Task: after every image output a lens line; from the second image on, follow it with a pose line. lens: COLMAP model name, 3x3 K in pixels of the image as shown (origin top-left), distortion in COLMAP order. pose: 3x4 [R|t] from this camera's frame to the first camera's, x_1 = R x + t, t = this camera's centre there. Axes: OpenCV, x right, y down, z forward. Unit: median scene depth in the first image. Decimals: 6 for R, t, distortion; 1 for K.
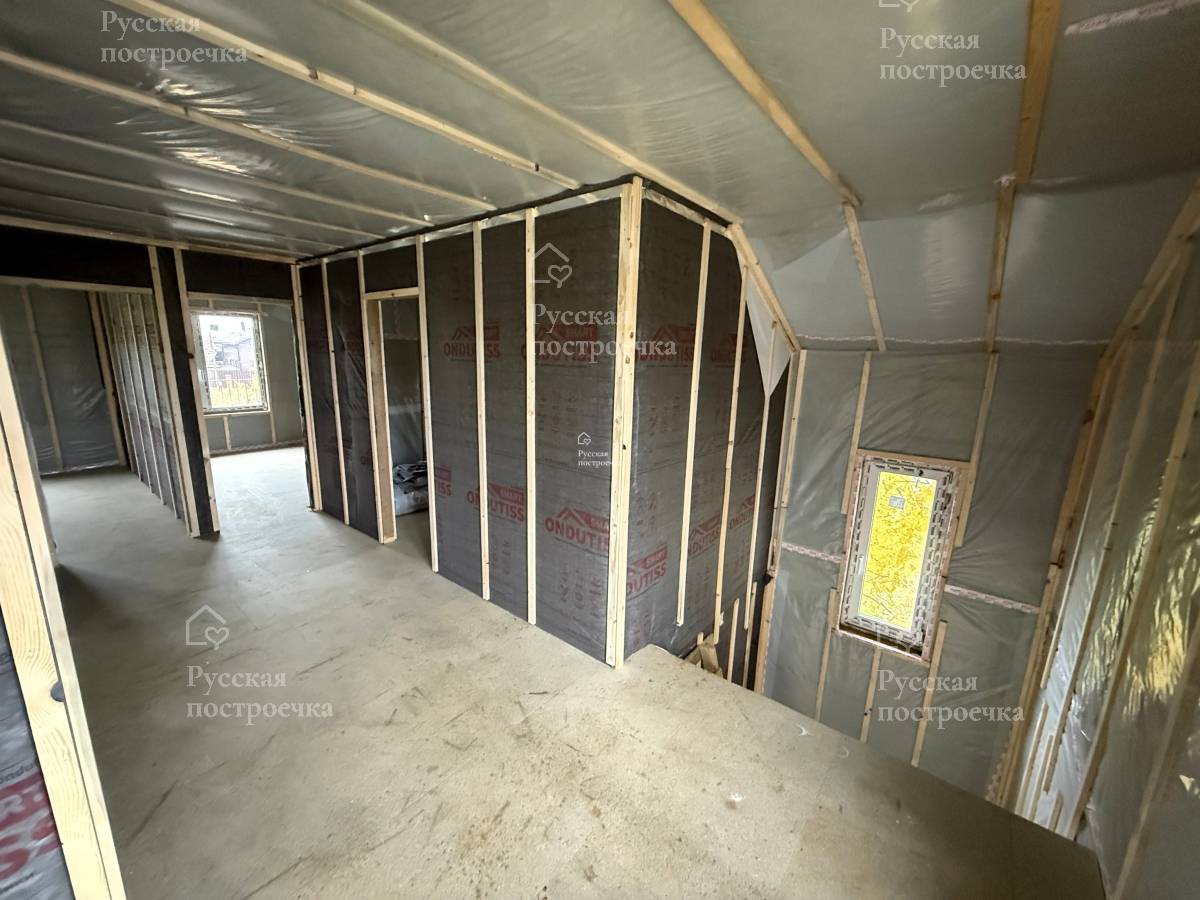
lens RADIAL K [[477.6, 0, 599.9], [0, 477.6, 448.4], [0, 0, 1]] dist [0.000357, -0.000473]
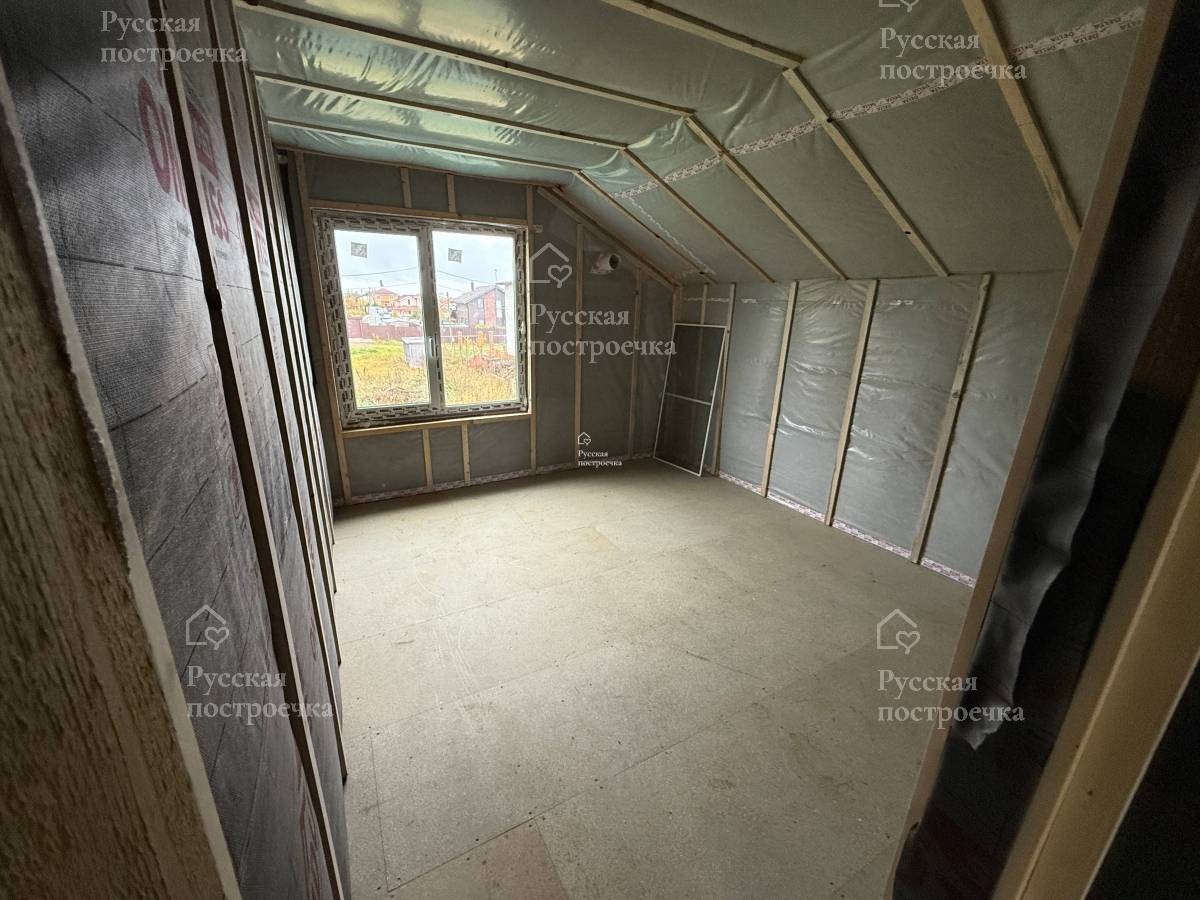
lens RADIAL K [[477.6, 0, 600.0], [0, 477.6, 455.9], [0, 0, 1]] dist [0.000357, -0.000473]
pose [[0.929384, 0.111028, -0.352021, -0.444298], [-0.077832, 0.991193, 0.107137, -0.099425], [0.360816, -0.072173, 0.929840, 0.546171]]
